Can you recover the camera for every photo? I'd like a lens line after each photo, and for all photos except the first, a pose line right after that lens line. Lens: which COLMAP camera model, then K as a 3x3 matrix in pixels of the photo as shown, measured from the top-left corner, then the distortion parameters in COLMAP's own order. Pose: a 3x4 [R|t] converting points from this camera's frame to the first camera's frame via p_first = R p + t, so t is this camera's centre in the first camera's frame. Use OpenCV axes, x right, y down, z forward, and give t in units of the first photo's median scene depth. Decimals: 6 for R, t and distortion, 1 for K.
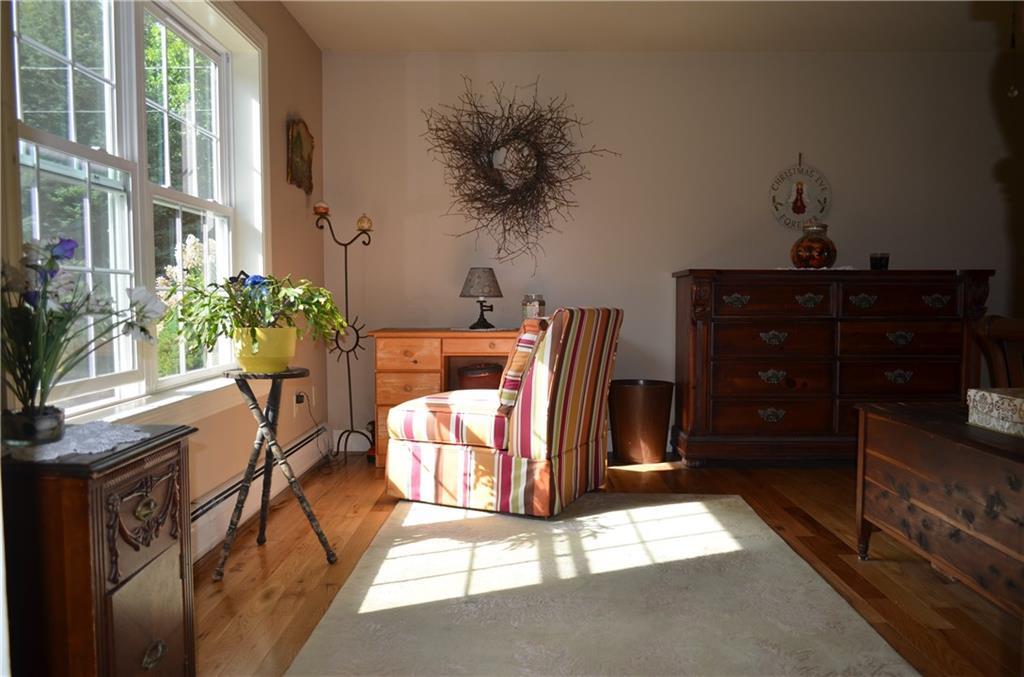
lens RADIAL K [[796.8, 0, 512.9], [0, 796.8, 340.6], [0, 0, 1]] dist [-0.002328, -0.004569]
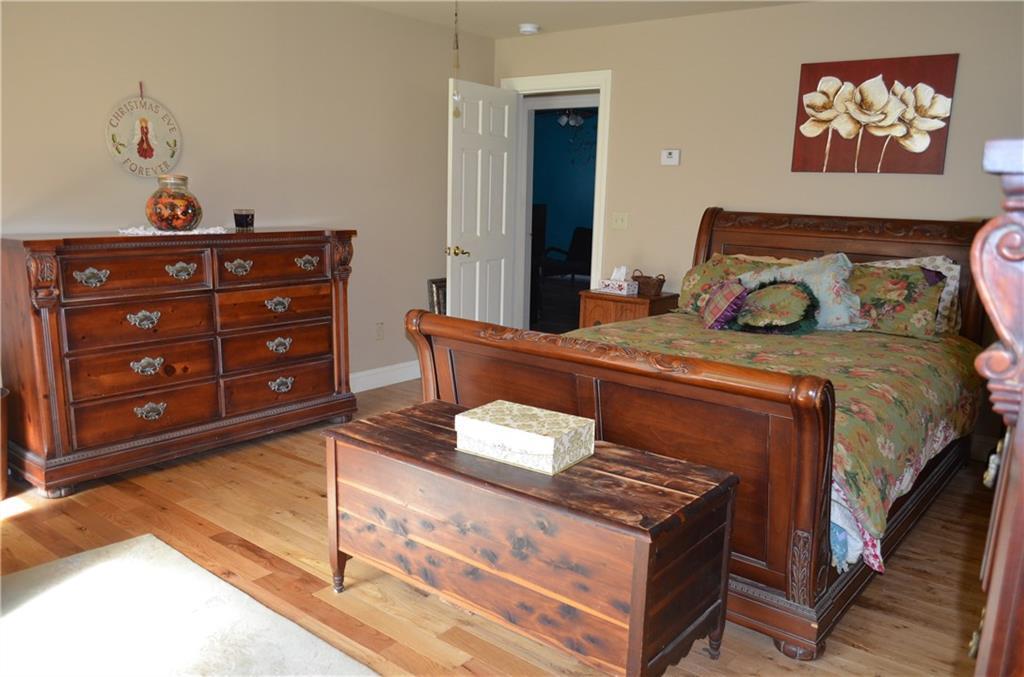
lens RADIAL K [[796.8, 0, 512.0], [0, 796.8, 341.2], [0, 0, 1]] dist [-0.002328, -0.004569]
pose [[0.620612, -0.143162, 0.770938, -0.074046], [0.024026, 0.986202, 0.163796, -0.108576], [-0.783750, -0.083131, 0.615488, 0.201277]]
